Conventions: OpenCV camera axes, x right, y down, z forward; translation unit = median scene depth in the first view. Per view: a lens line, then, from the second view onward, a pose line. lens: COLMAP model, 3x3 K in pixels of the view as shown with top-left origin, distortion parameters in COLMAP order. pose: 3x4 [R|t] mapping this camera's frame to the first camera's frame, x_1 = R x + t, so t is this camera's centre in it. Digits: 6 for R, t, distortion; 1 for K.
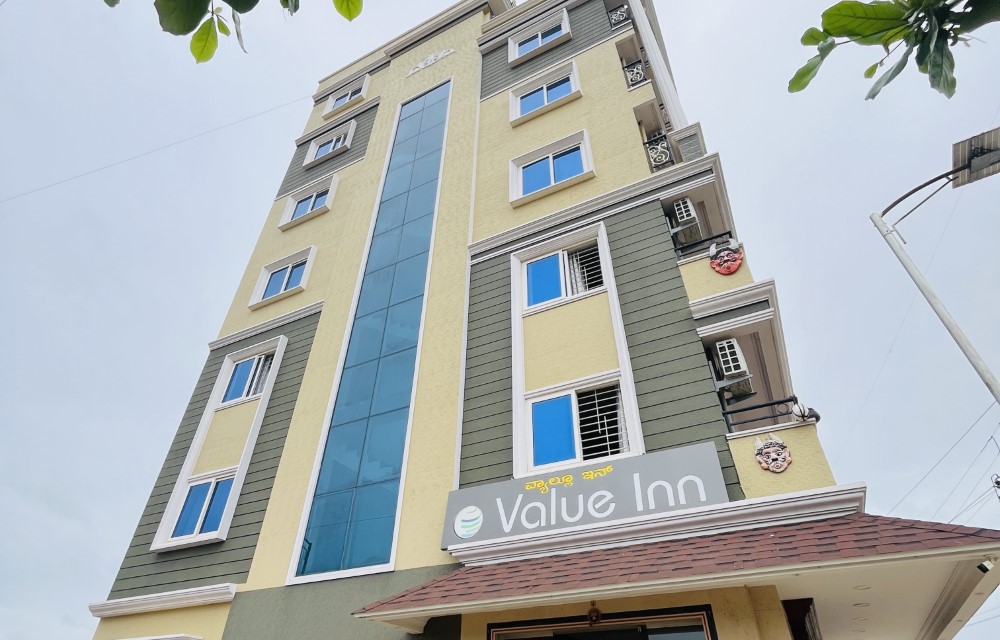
lens RADIAL K [[536.9, 0, 501.1], [0, 536.9, 324.5], [0, 0, 1]] dist [0.011241, -0.001786]
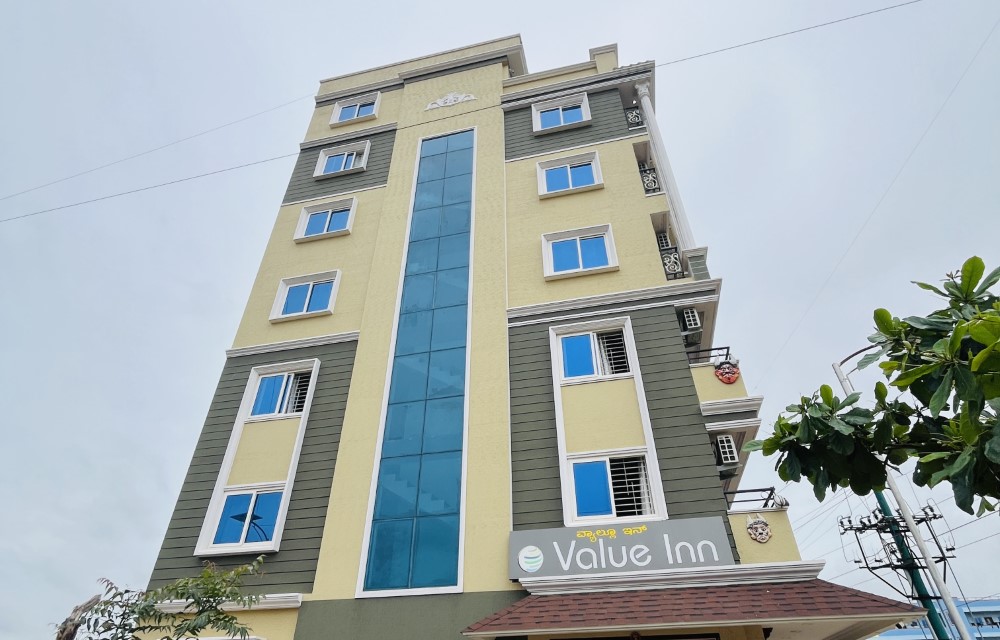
lens RADIAL K [[536.9, 0, 503.1], [0, 536.9, 327.7], [0, 0, 1]] dist [0.011241, -0.001786]
pose [[0.970731, 0.132404, 0.200378, -0.339017], [-0.139360, 0.990020, 0.020956, -0.147993], [-0.195603, -0.048267, 0.979495, -0.166619]]
